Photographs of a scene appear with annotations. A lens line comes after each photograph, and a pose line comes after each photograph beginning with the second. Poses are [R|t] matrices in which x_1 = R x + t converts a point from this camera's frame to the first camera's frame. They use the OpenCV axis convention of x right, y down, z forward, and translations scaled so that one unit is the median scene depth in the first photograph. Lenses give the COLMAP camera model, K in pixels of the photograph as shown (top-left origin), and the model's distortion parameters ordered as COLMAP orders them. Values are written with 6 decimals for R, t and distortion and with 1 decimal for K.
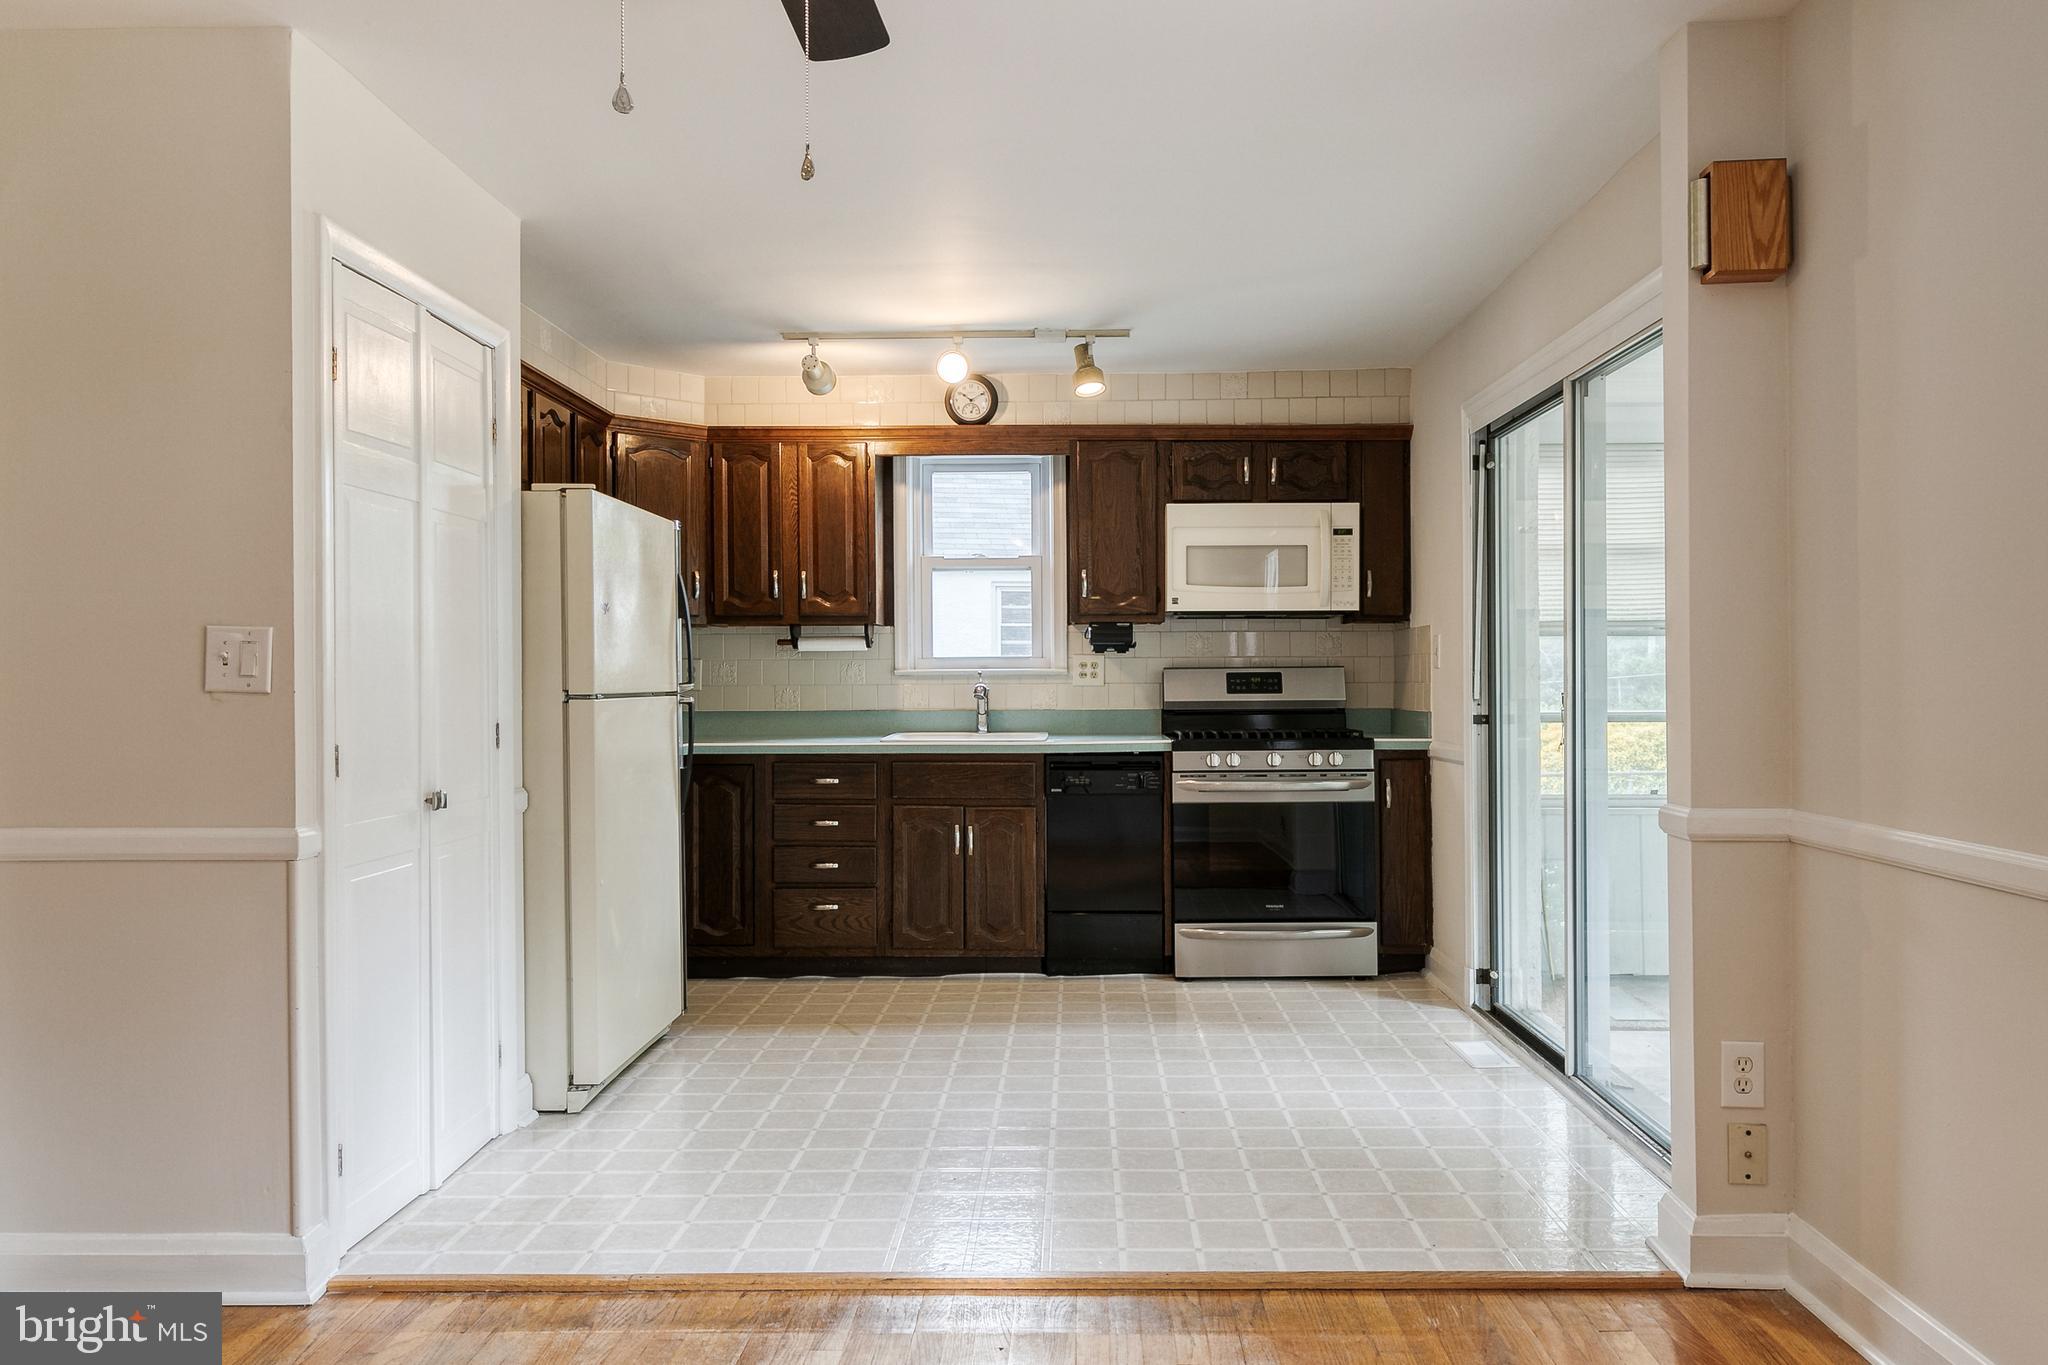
lens RADIAL K [[925.3, 0, 1042.1], [0, 925.3, 684.0], [0, 0, 1]] dist [0.007382, -0.000591]
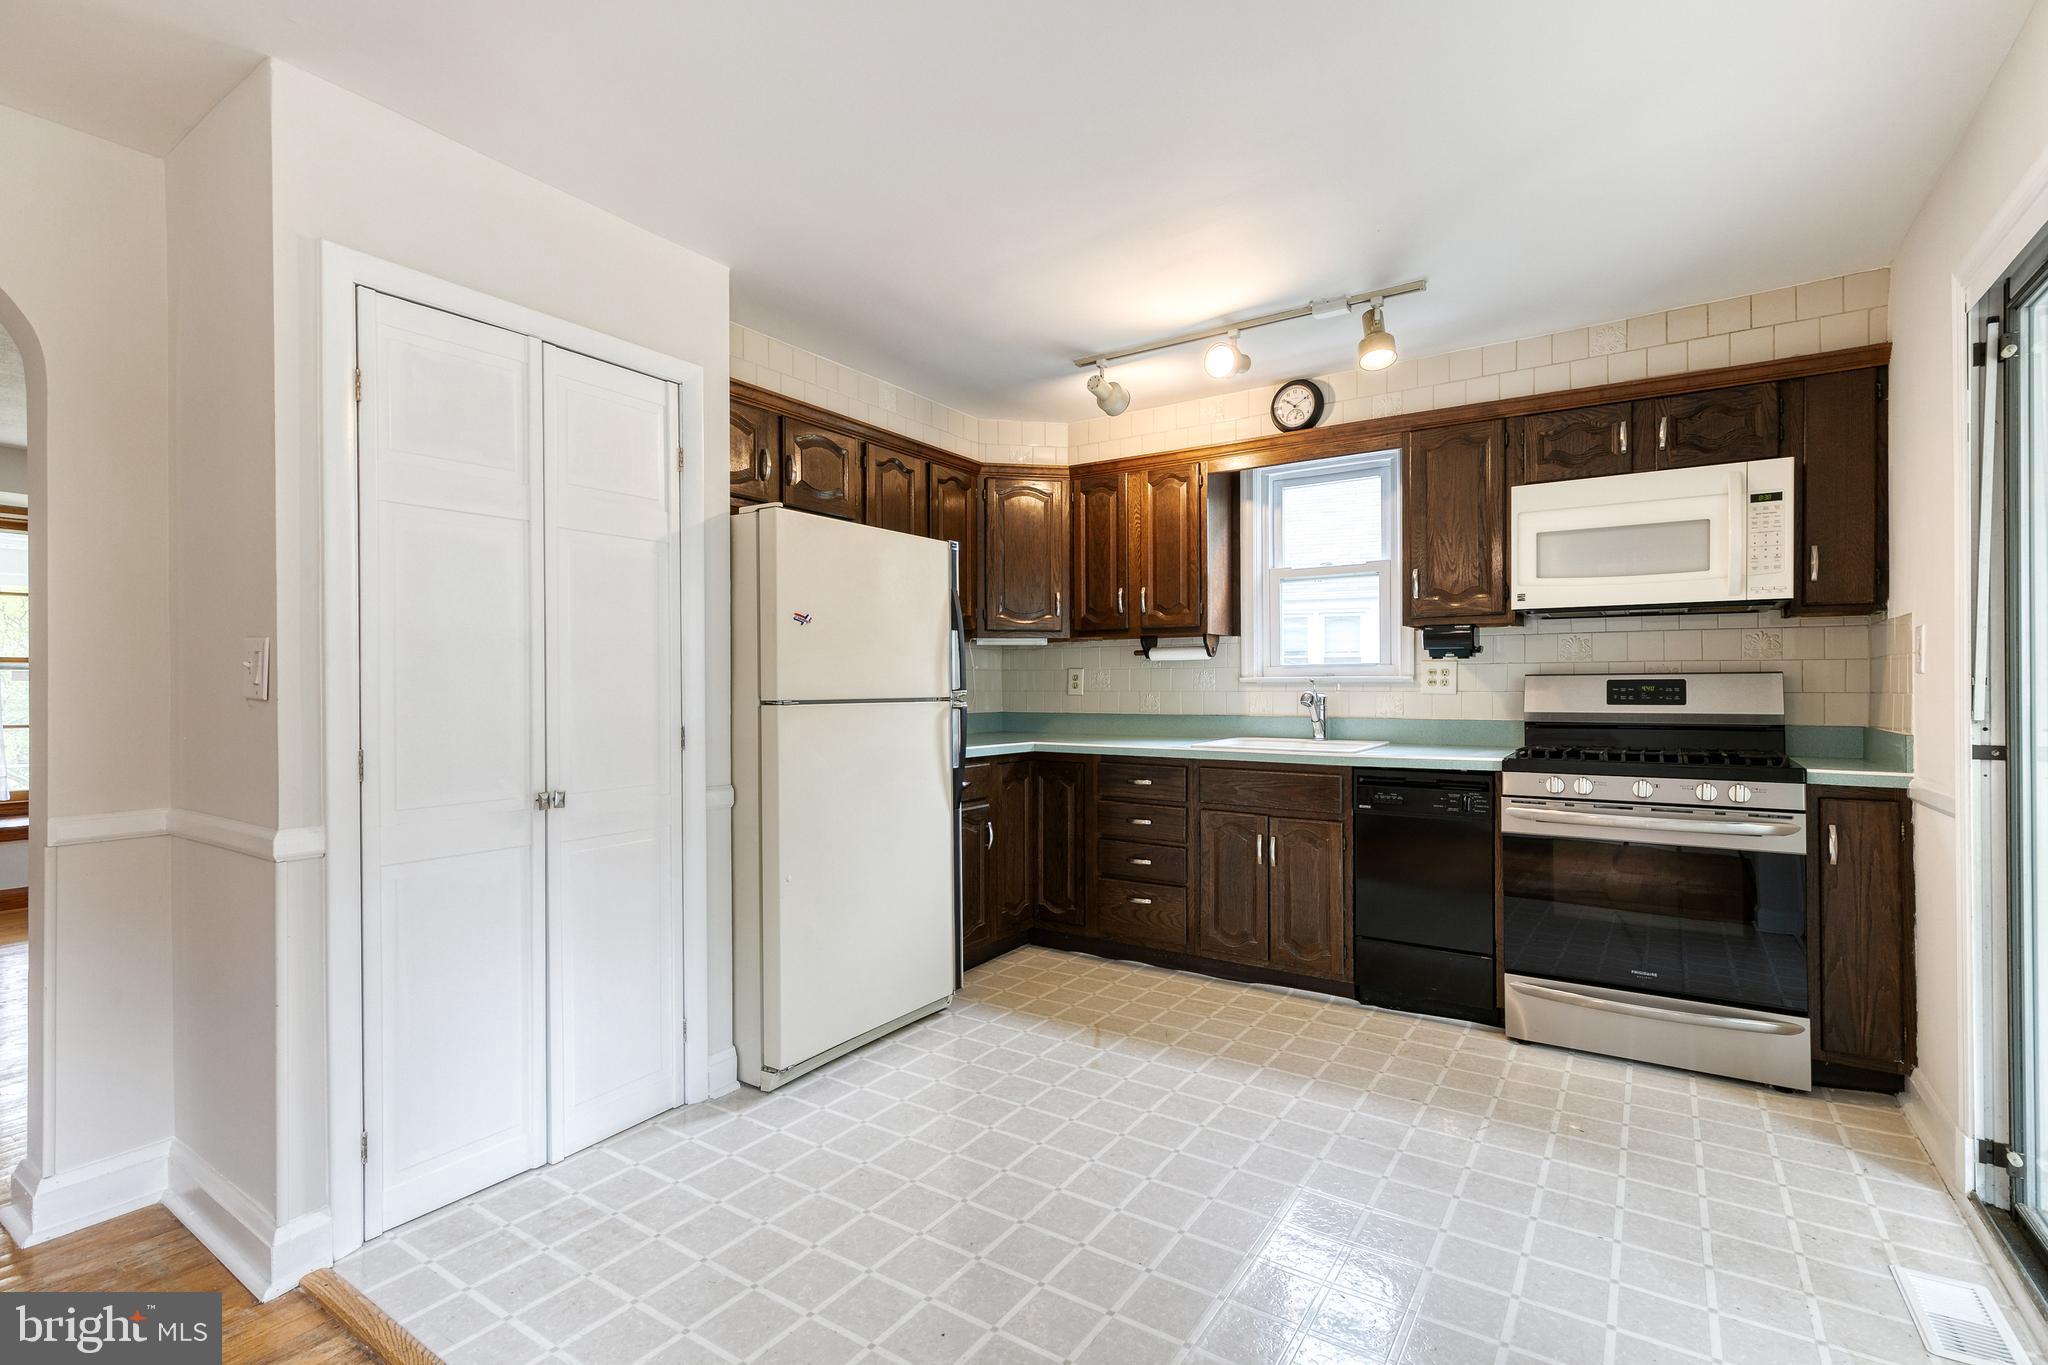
lens RADIAL K [[781.5, 0, 1088.6], [0, 781.5, 686.9], [0, 0, 1]] dist [0.001574, 0.000008]
pose [[0.895803, 0.003486, -0.444438, 0.108952], [-0.005126, 0.999984, -0.002489, -0.001758], [0.444422, 0.004508, 0.895806, 0.165960]]
